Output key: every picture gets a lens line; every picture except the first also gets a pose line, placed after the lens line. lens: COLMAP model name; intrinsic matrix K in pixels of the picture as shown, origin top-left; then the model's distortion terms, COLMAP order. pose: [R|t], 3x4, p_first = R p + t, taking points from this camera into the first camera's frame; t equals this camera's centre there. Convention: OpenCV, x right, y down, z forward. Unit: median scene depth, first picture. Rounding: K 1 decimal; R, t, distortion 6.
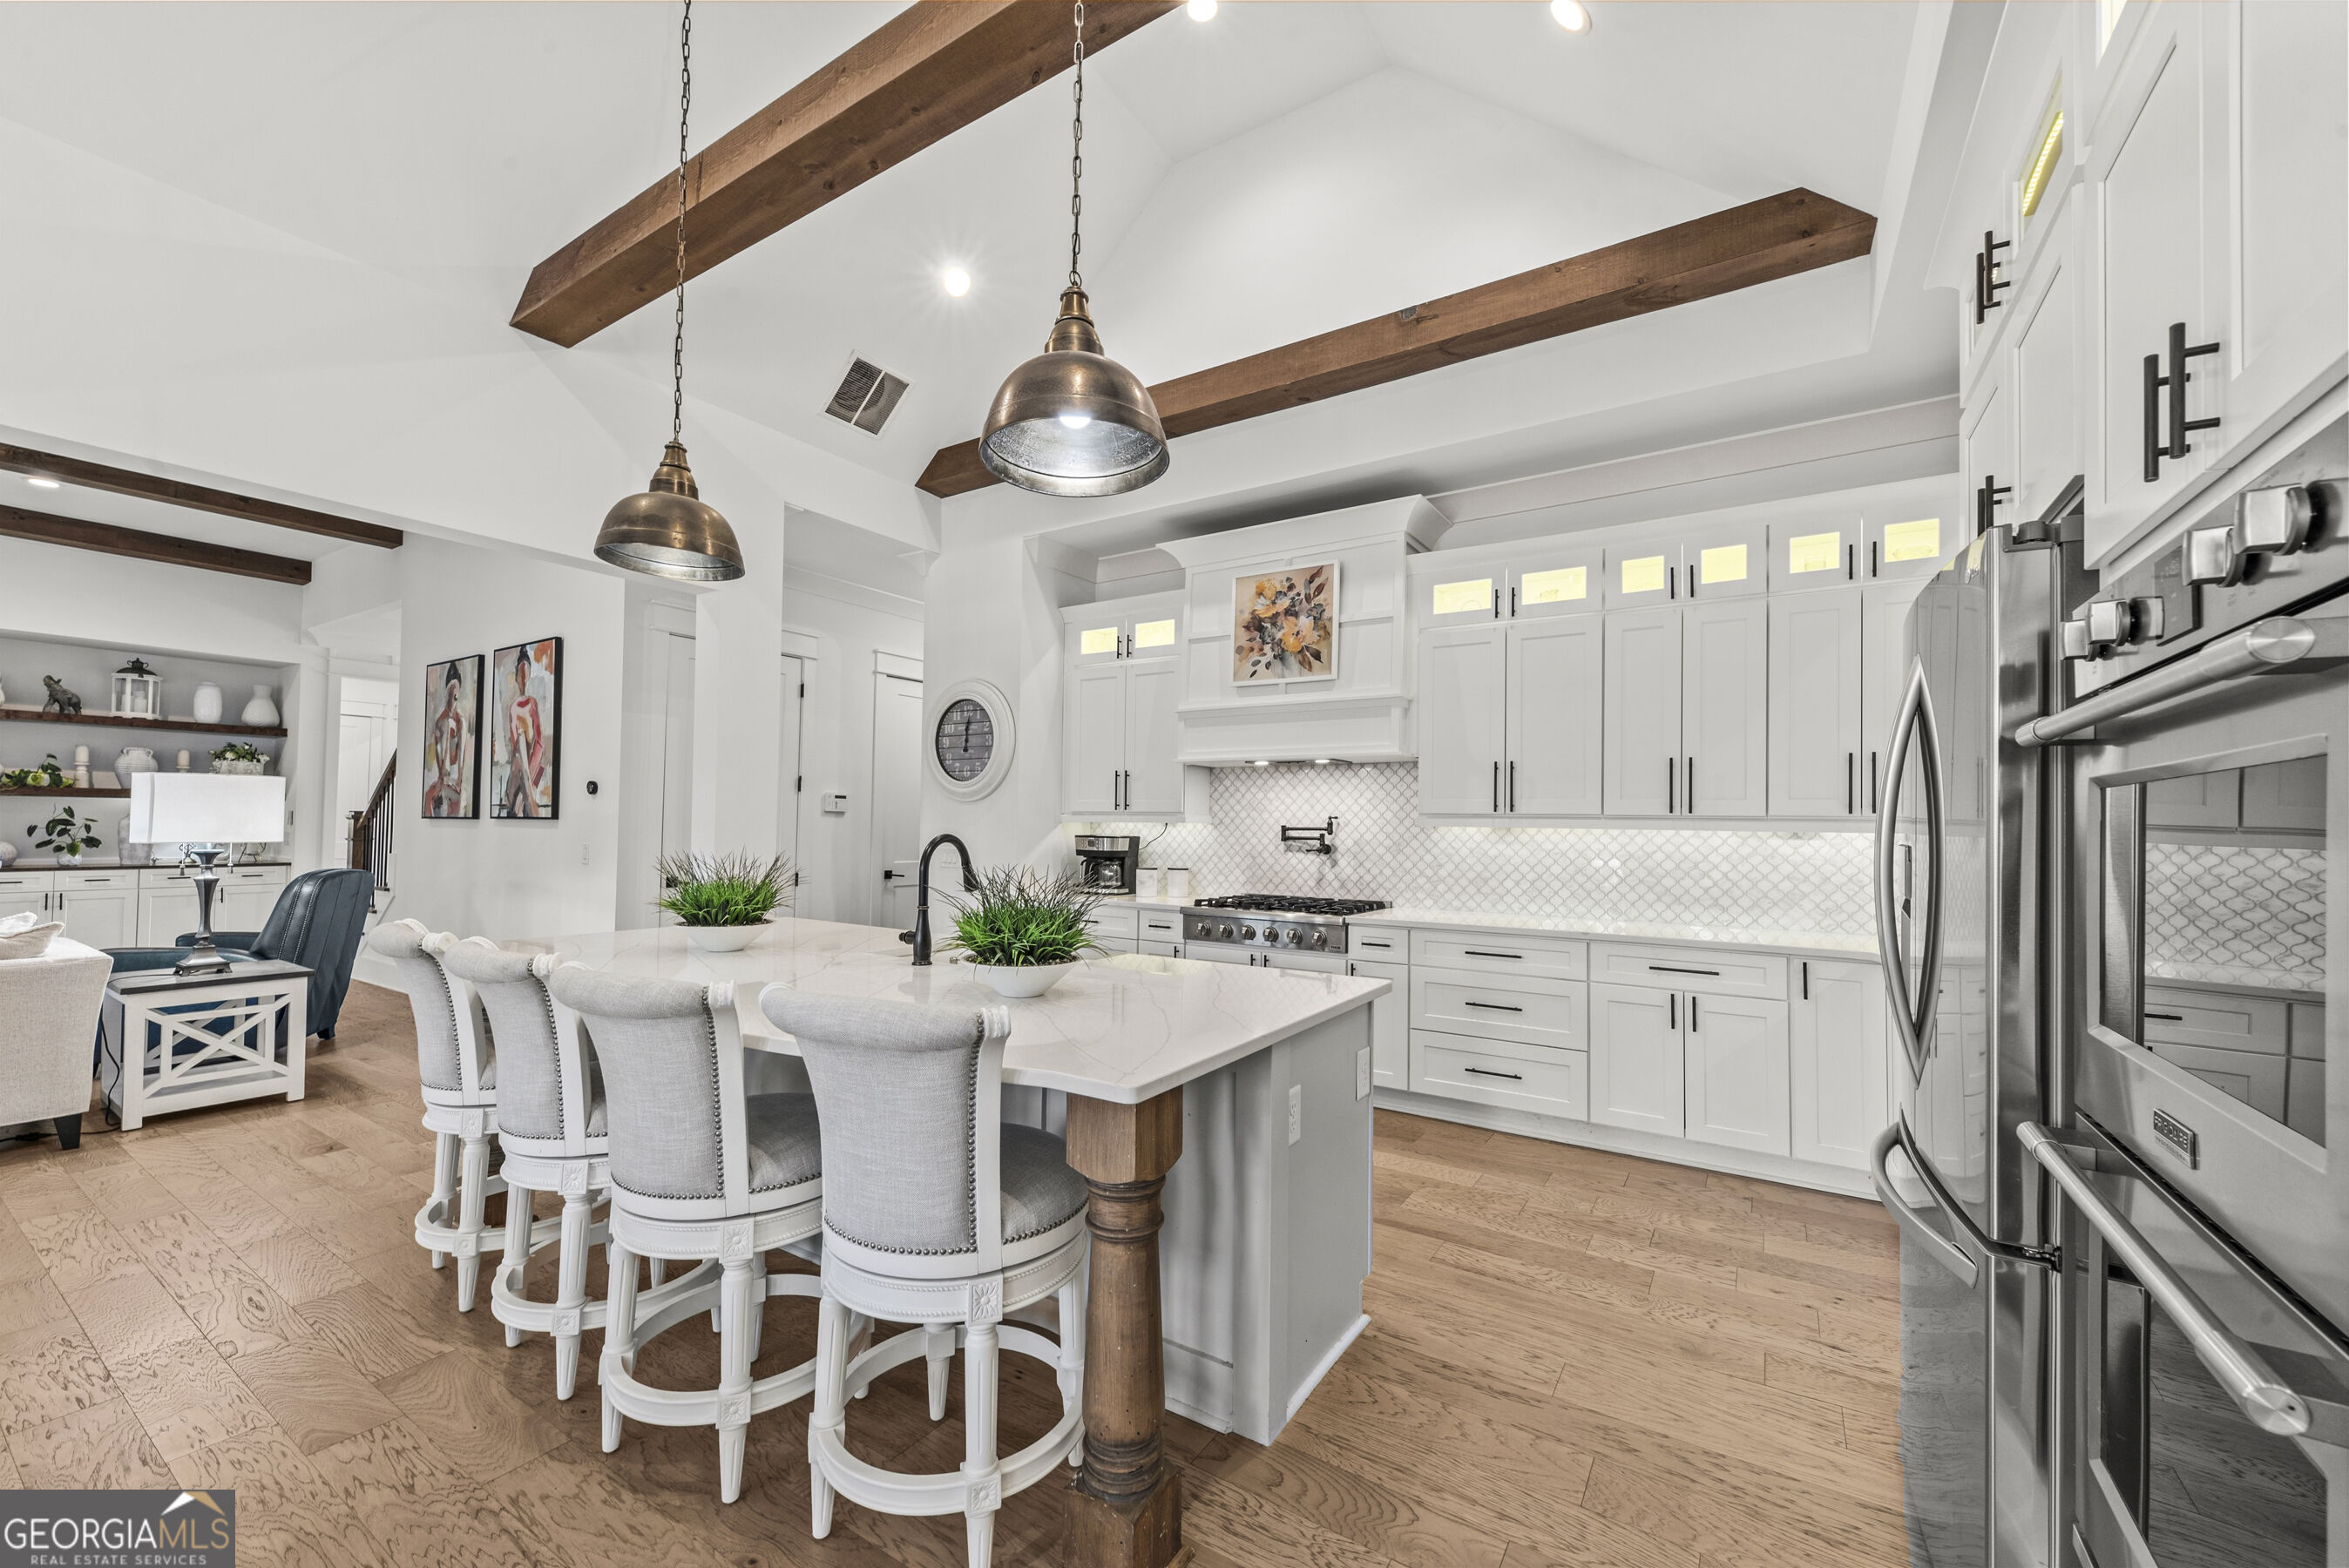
lens RADIAL K [[917.2, 0, 1183.3], [0, 917.2, 805.8], [0, 0, 1]] dist [0.010090, -0.000045]
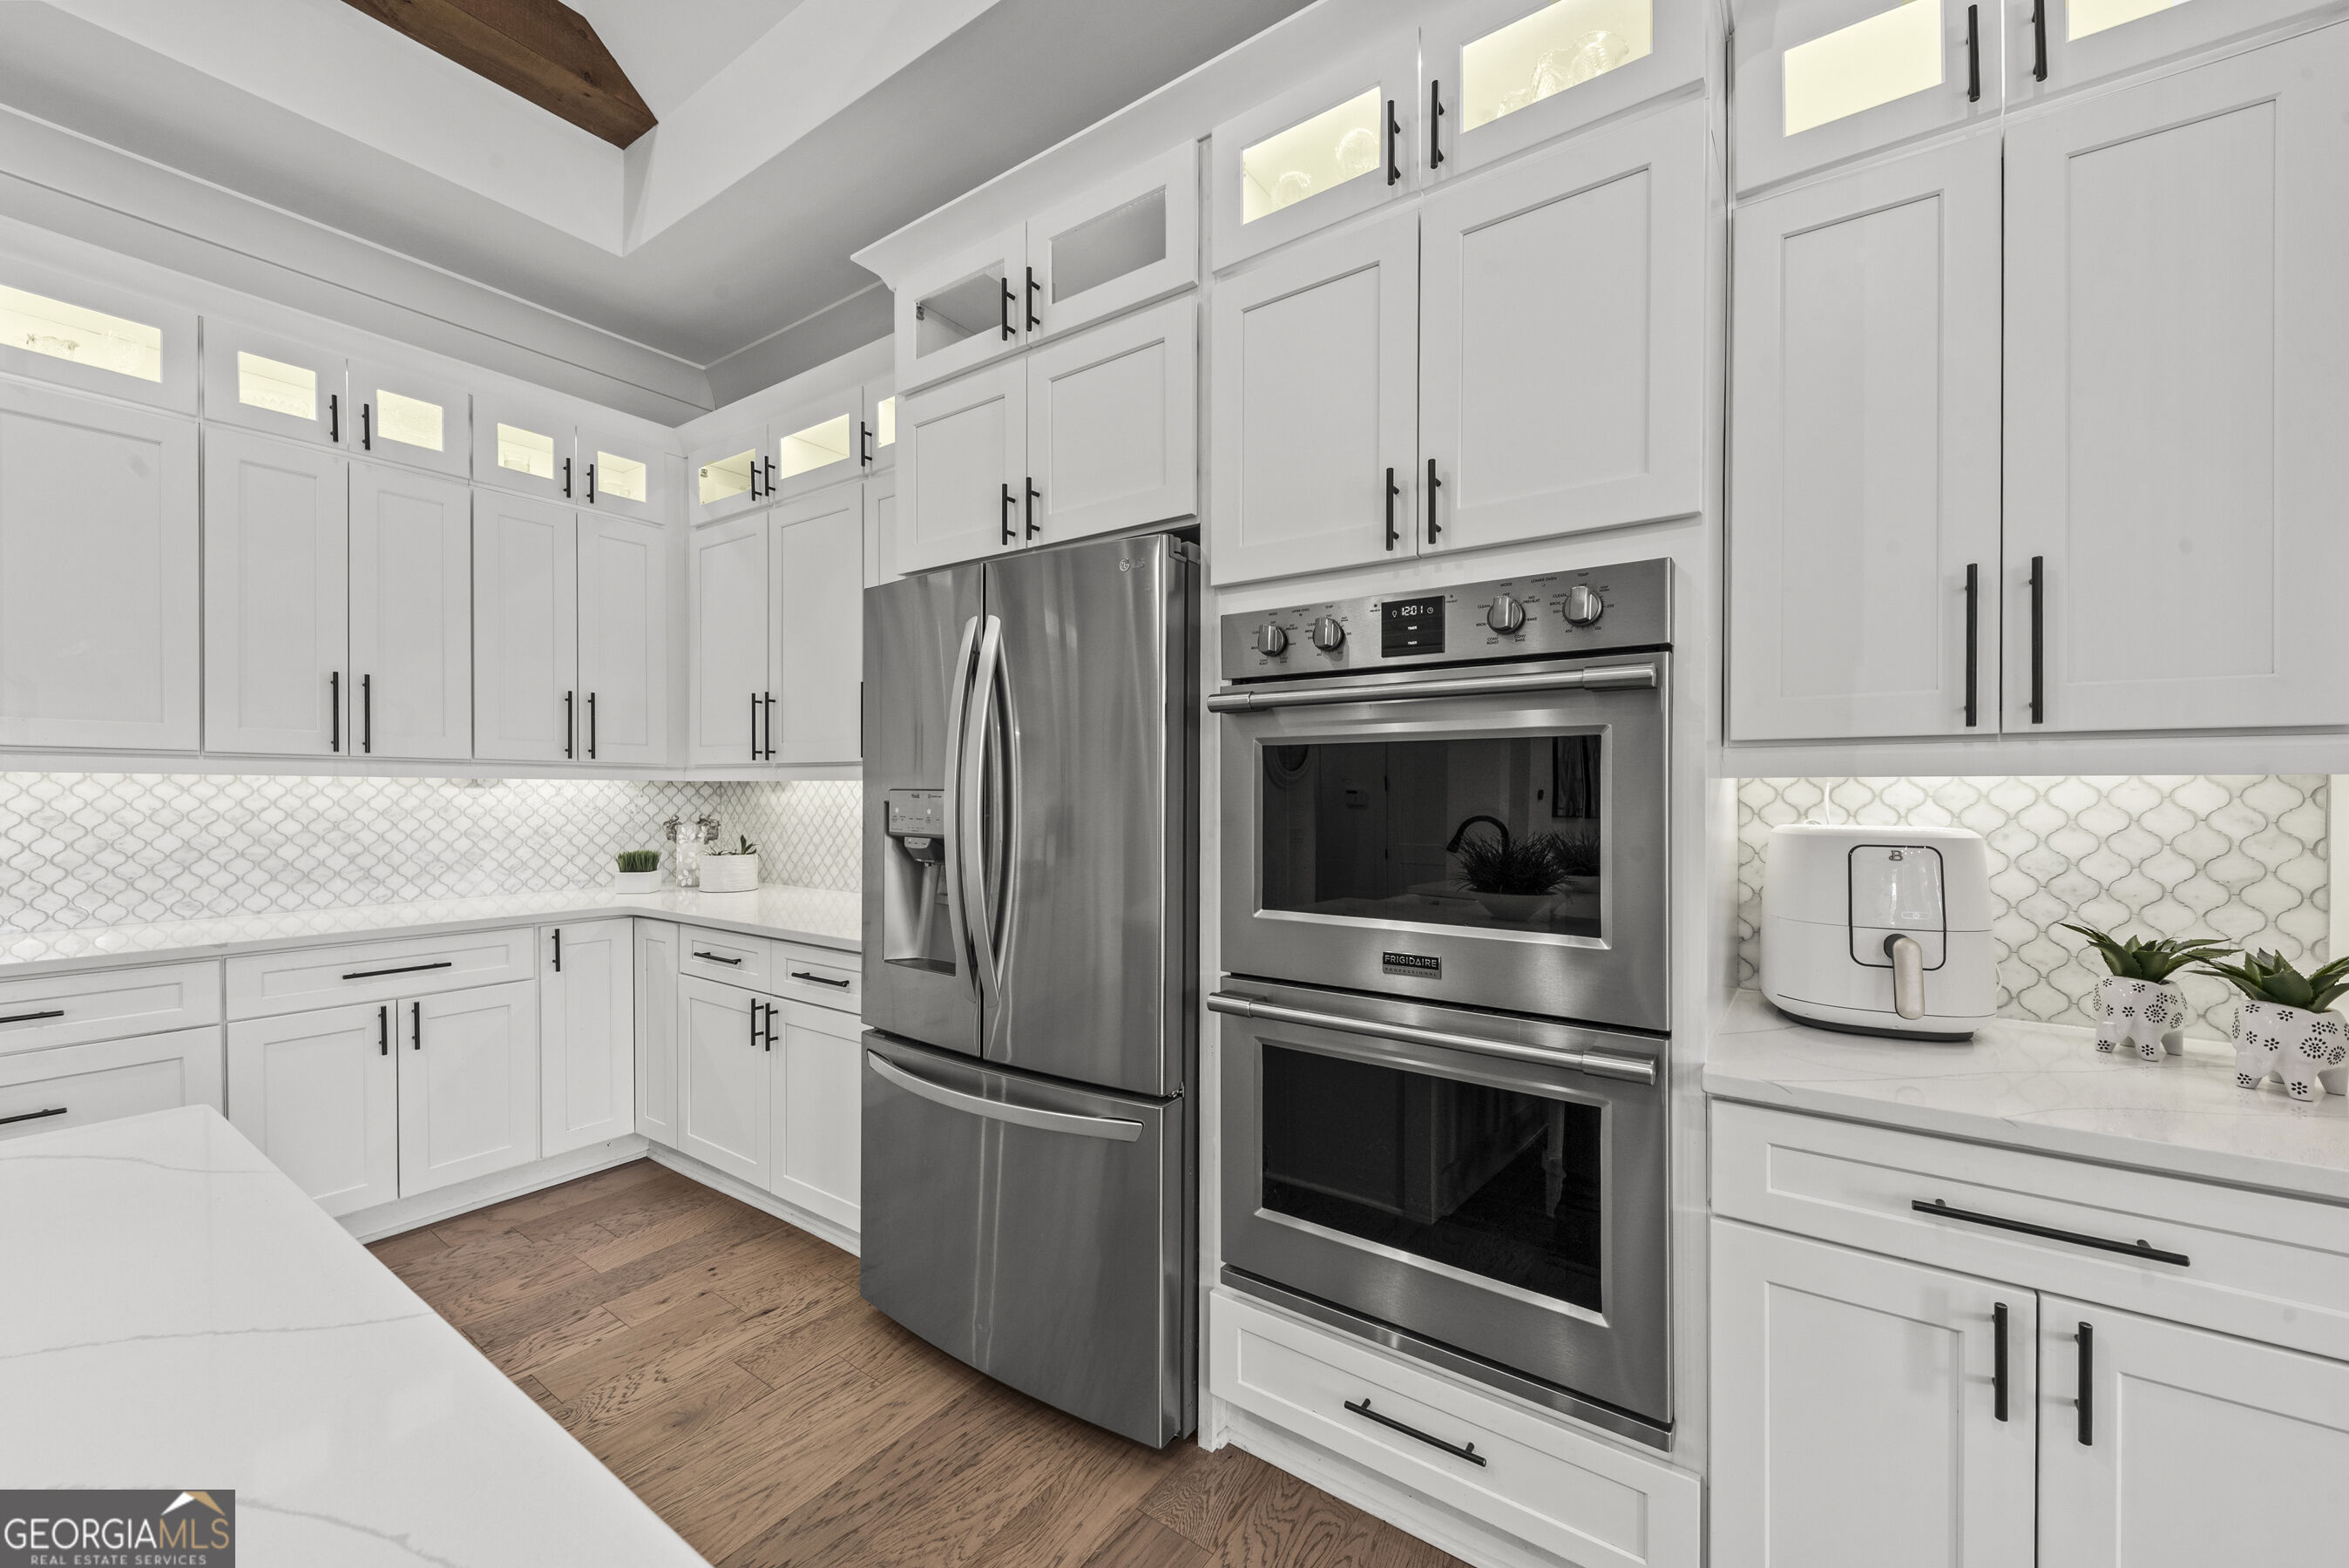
lens RADIAL K [[917.2, 0, 1166.7], [0, 917.2, 793.8], [0, 0, 1]] dist [0.010090, -0.000045]
pose [[0.058158, -0.015714, 0.998184, -0.127718], [-0.023675, 0.999573, 0.017115, 0.012621], [-0.998027, -0.024627, 0.057761, 0.318447]]
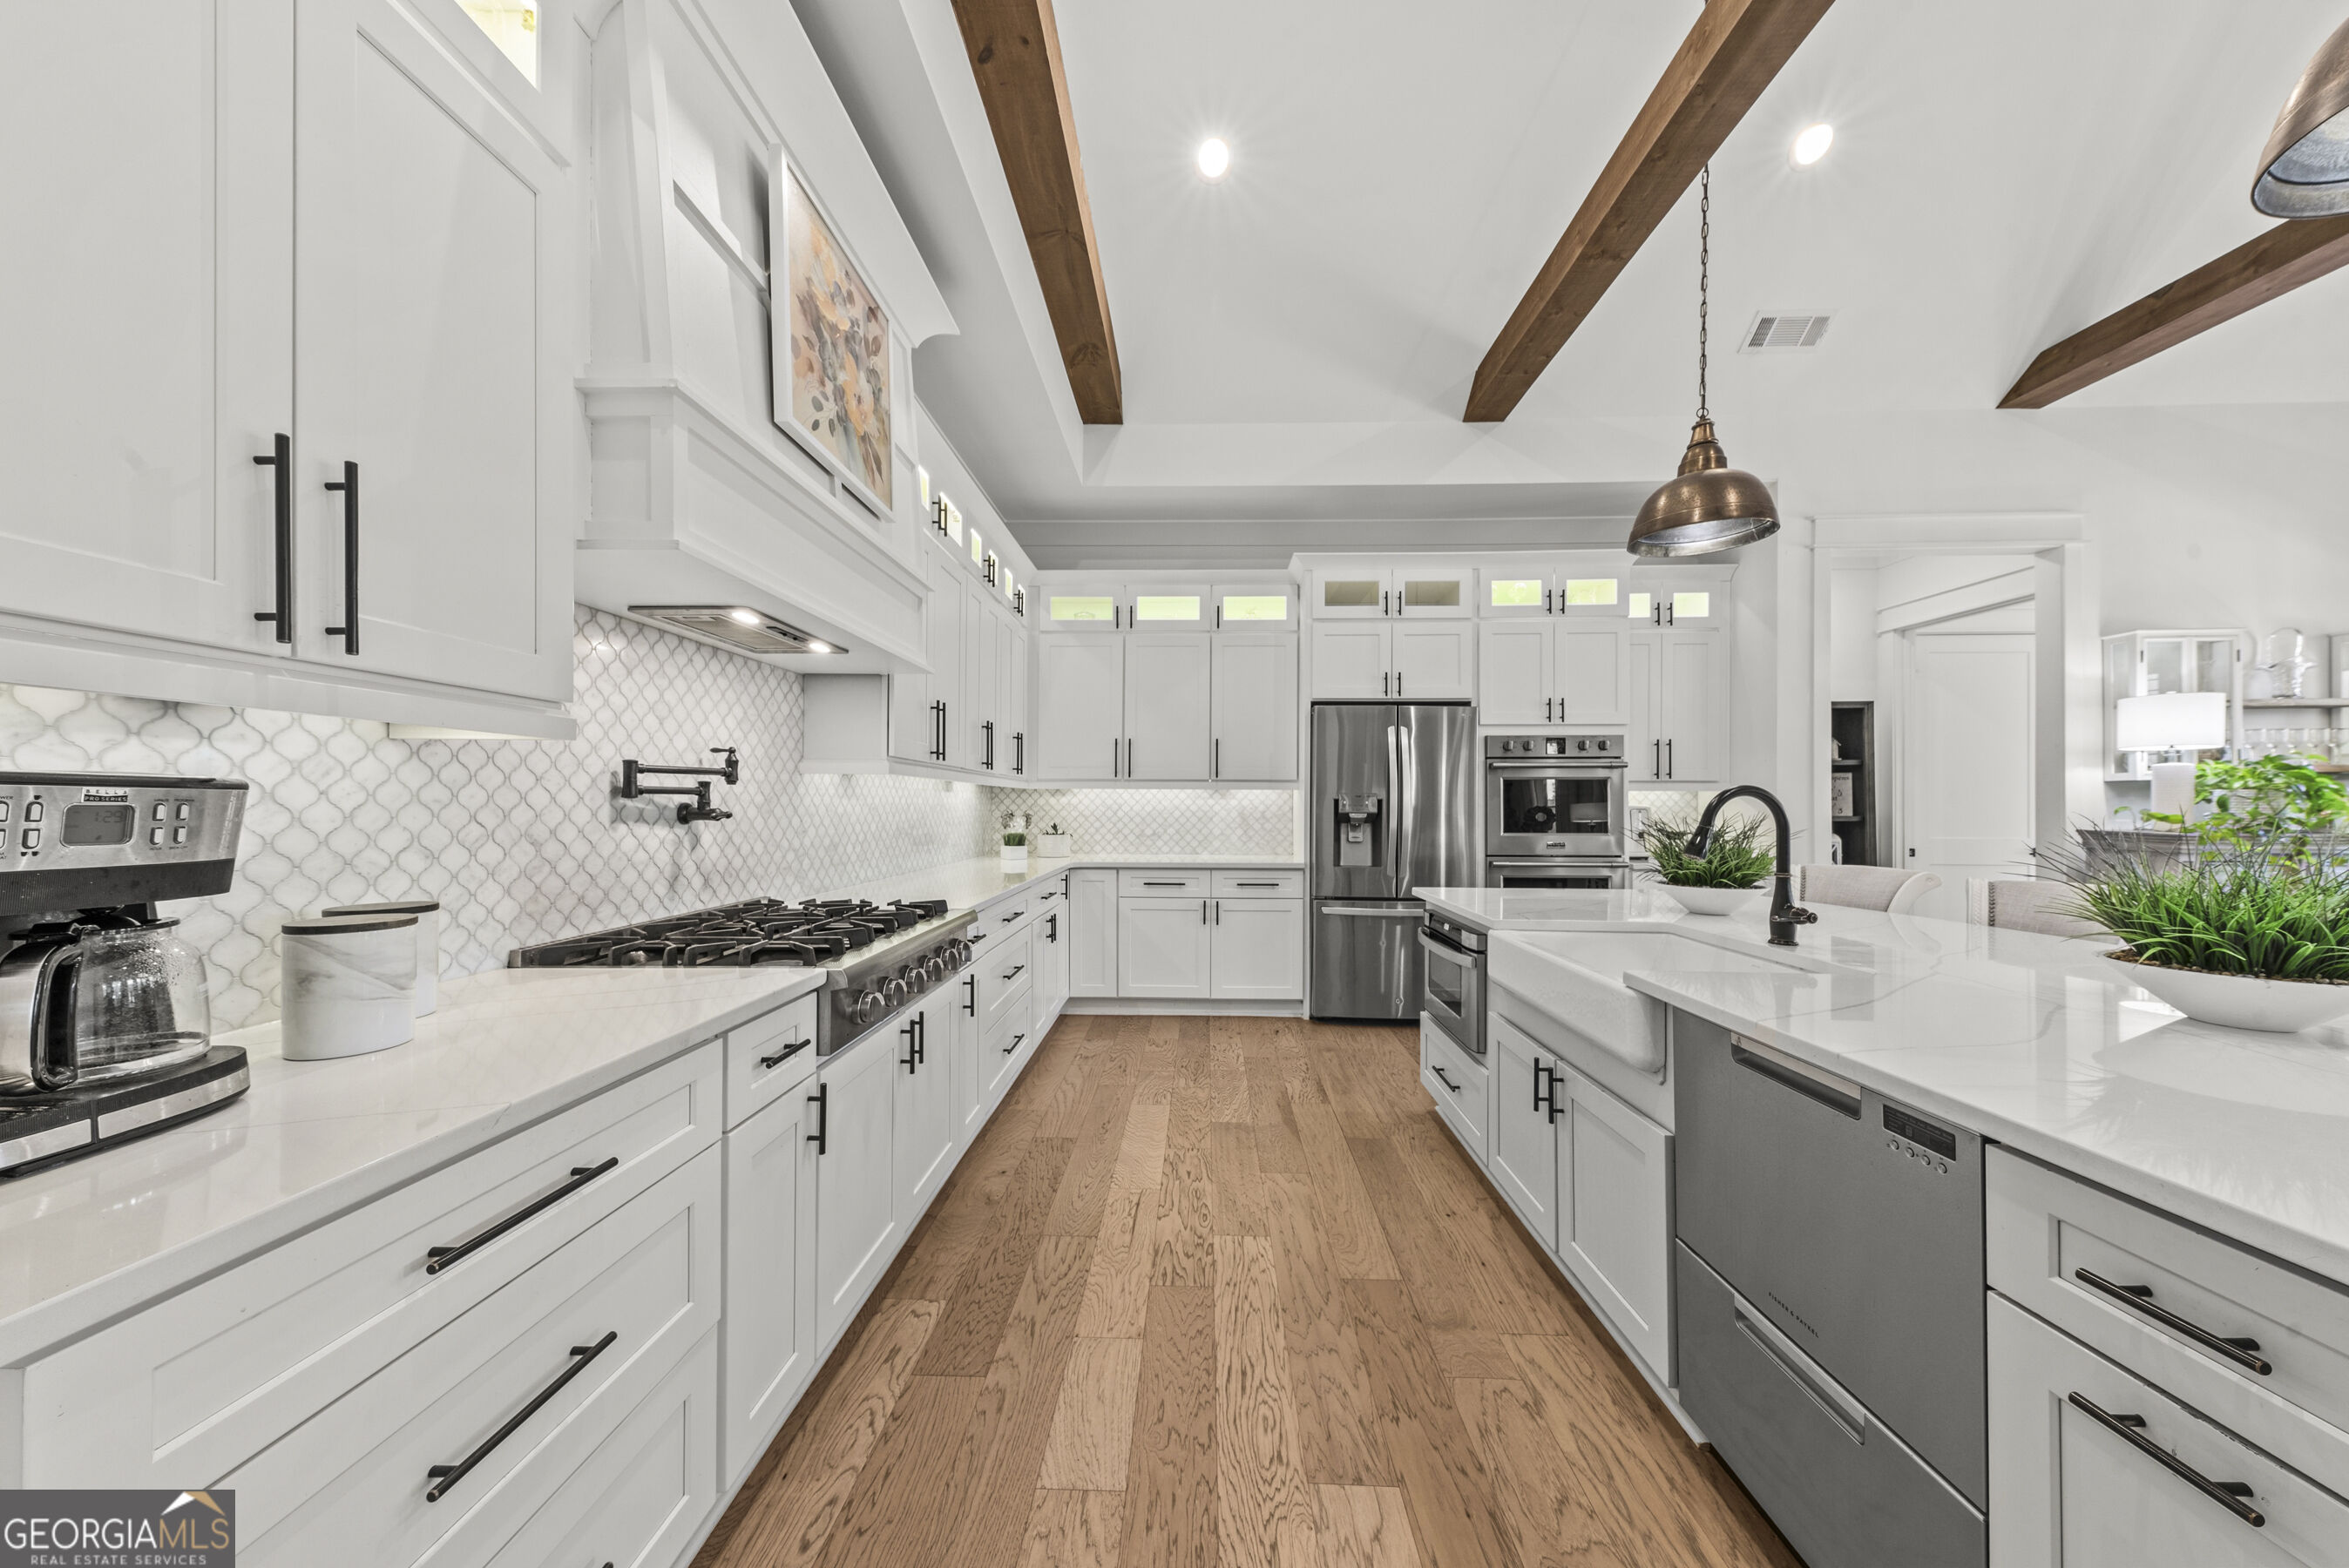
lens RADIAL K [[790.4, 0, 1184.8], [0, 790.4, 806.8], [0, 0, 1]] dist [0.009182, -0.002815]
pose [[-0.511616, -0.016179, 0.859062, -0.425904], [-0.028140, 0.999602, 0.002067, 0.044709], [-0.858753, -0.023117, -0.511868, 1.243389]]
